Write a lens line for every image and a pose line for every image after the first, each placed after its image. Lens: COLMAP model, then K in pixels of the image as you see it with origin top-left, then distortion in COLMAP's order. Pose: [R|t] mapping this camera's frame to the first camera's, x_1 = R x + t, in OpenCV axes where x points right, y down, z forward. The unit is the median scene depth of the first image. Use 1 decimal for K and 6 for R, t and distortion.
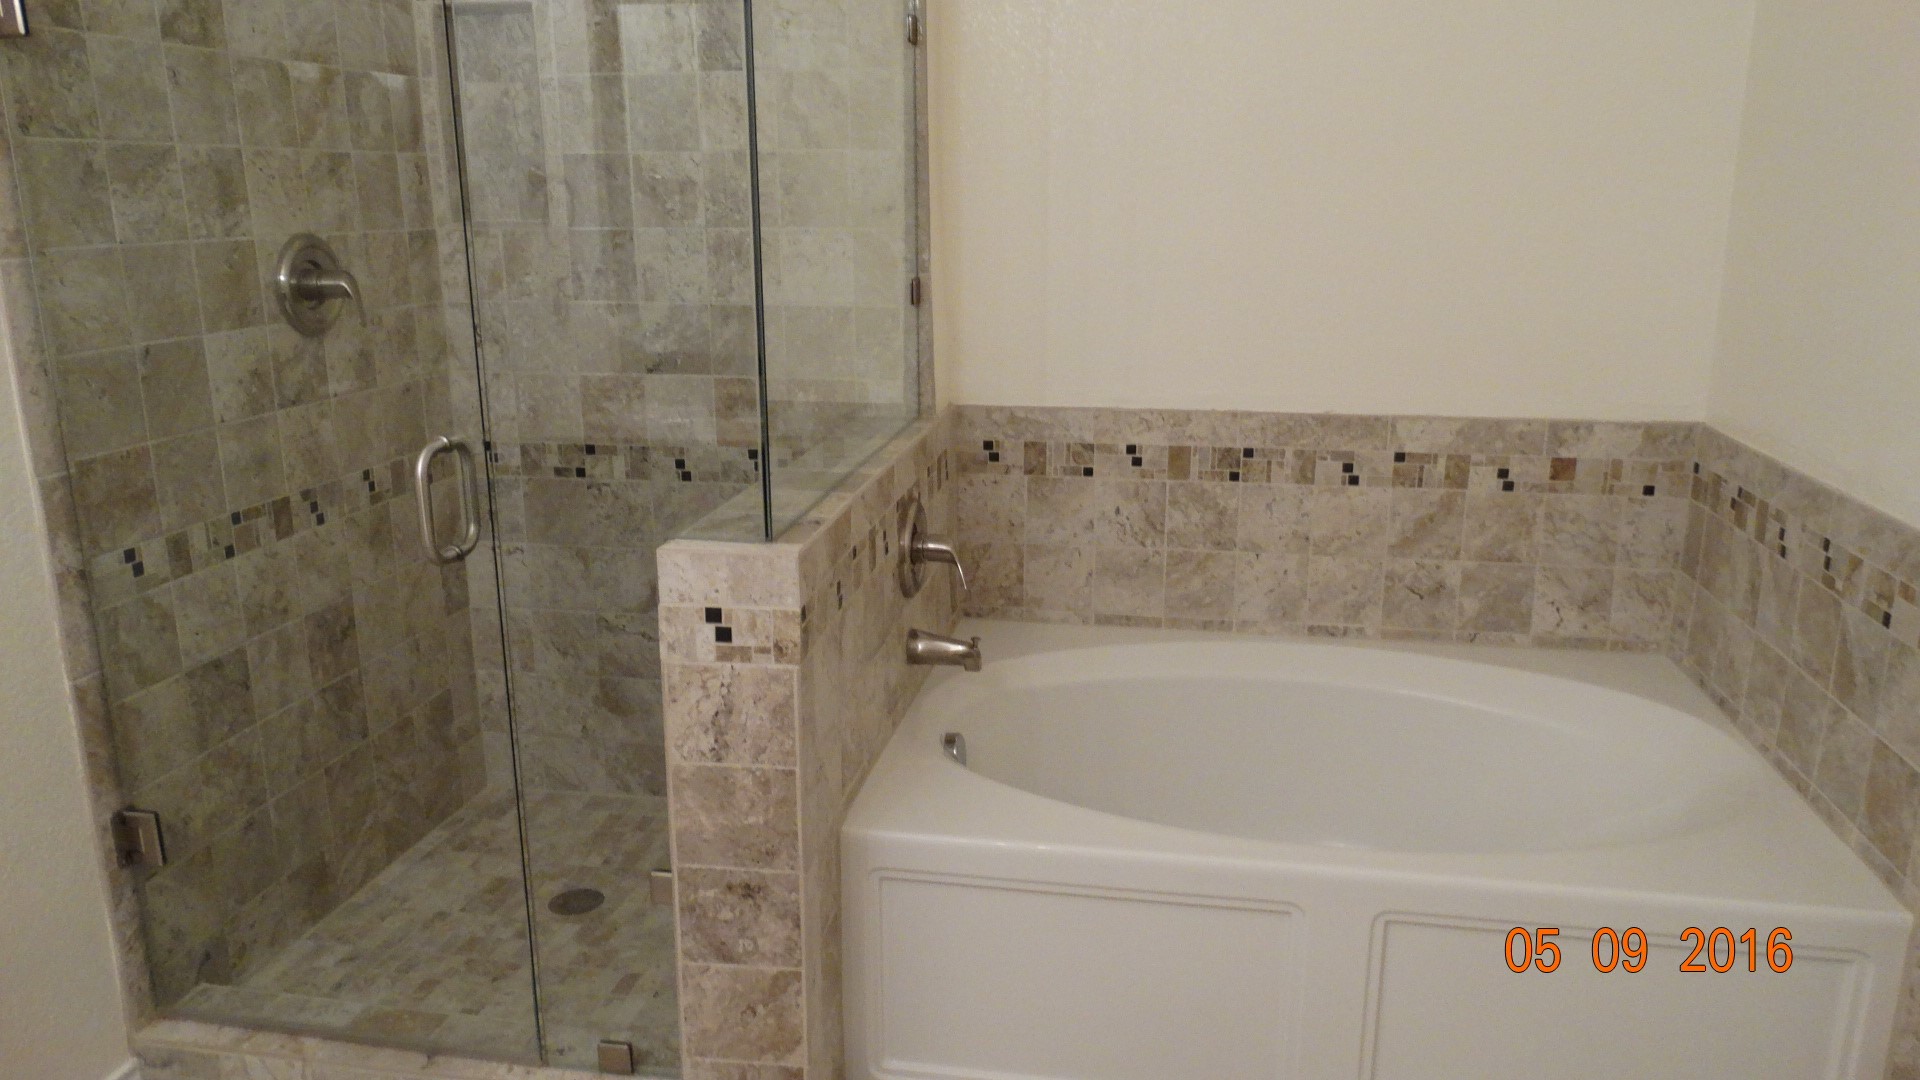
lens RADIAL K [[1347.2, 0, 969.4], [0, 1347.2, 537.5], [0, 0, 1]] dist [-0.020791, 0.010637]
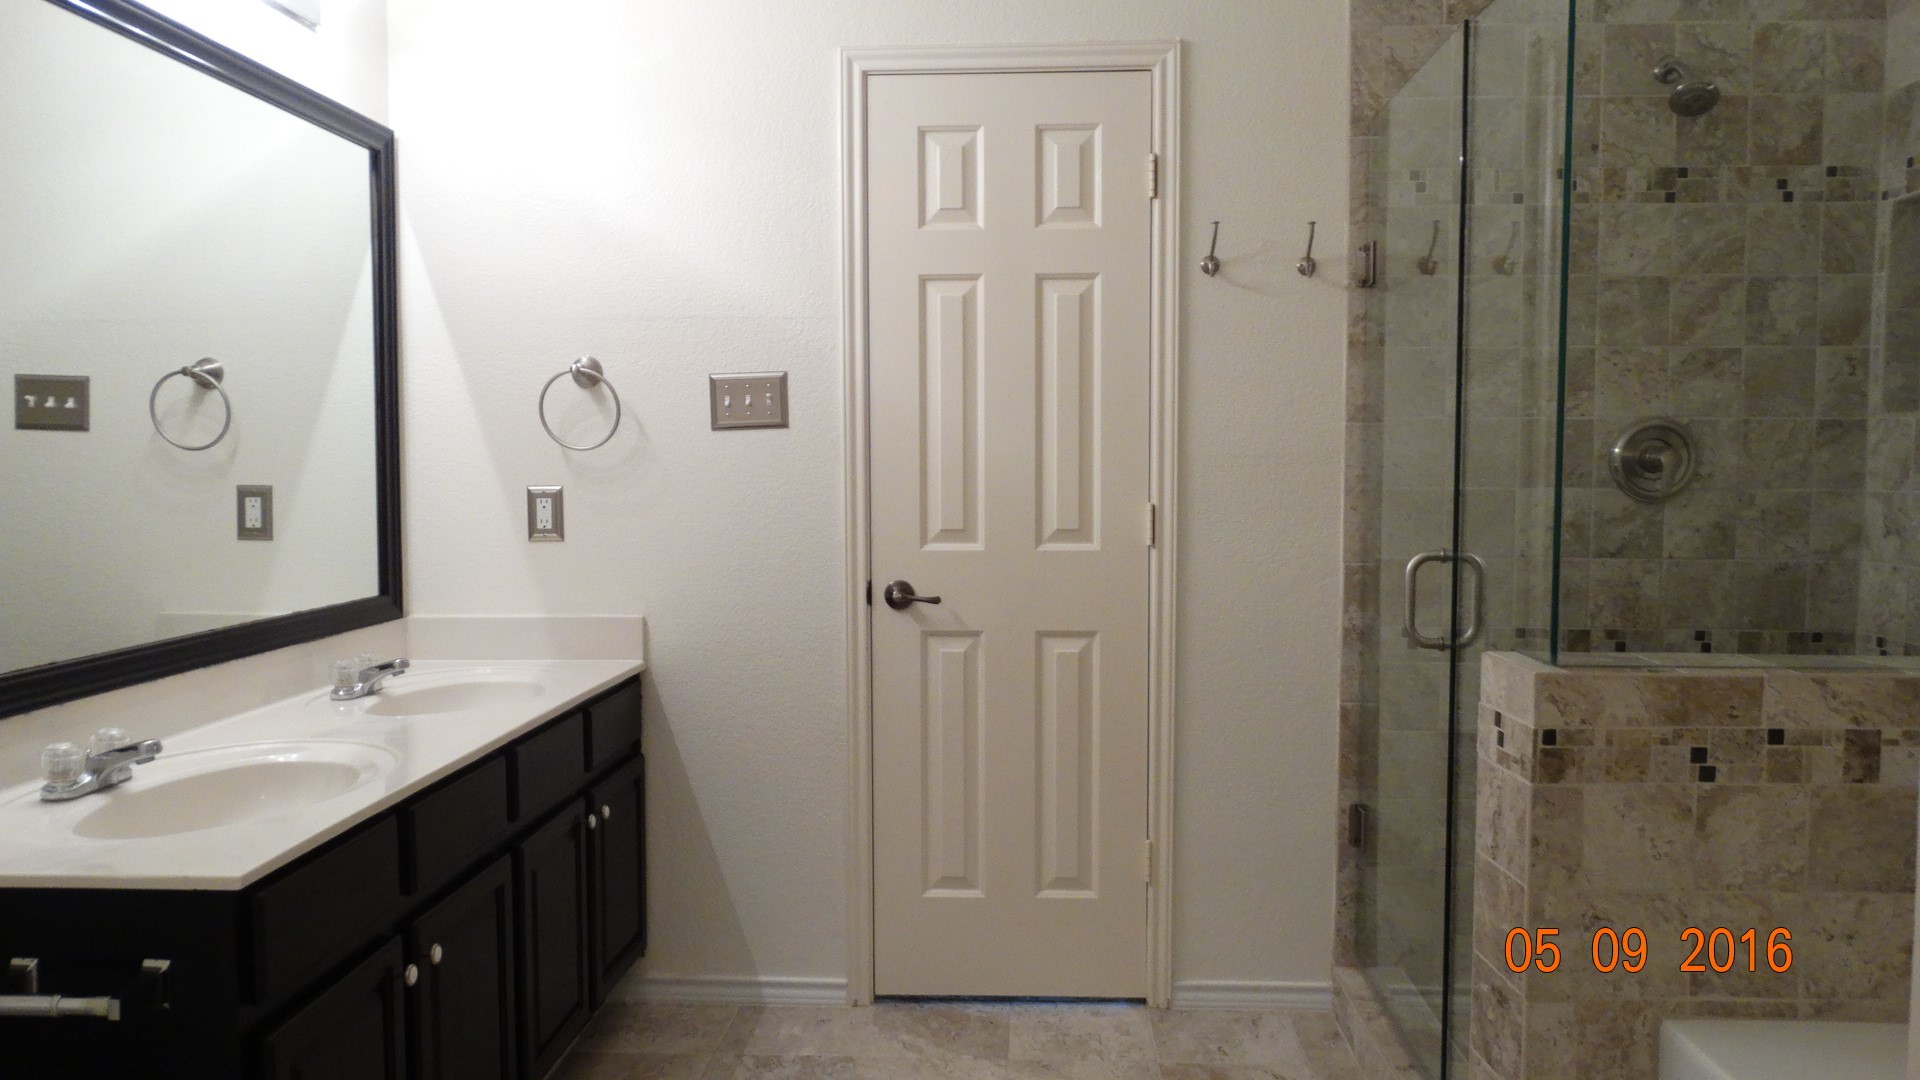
lens RADIAL K [[1347.2, 0, 972.4], [0, 1347.2, 541.9], [0, 0, 1]] dist [-0.020791, 0.010637]
pose [[0.126736, 0.064027, -0.989868, 0.622454], [-0.249238, 0.967956, 0.030699, -0.007052], [0.960114, 0.242822, 0.138633, 0.297665]]
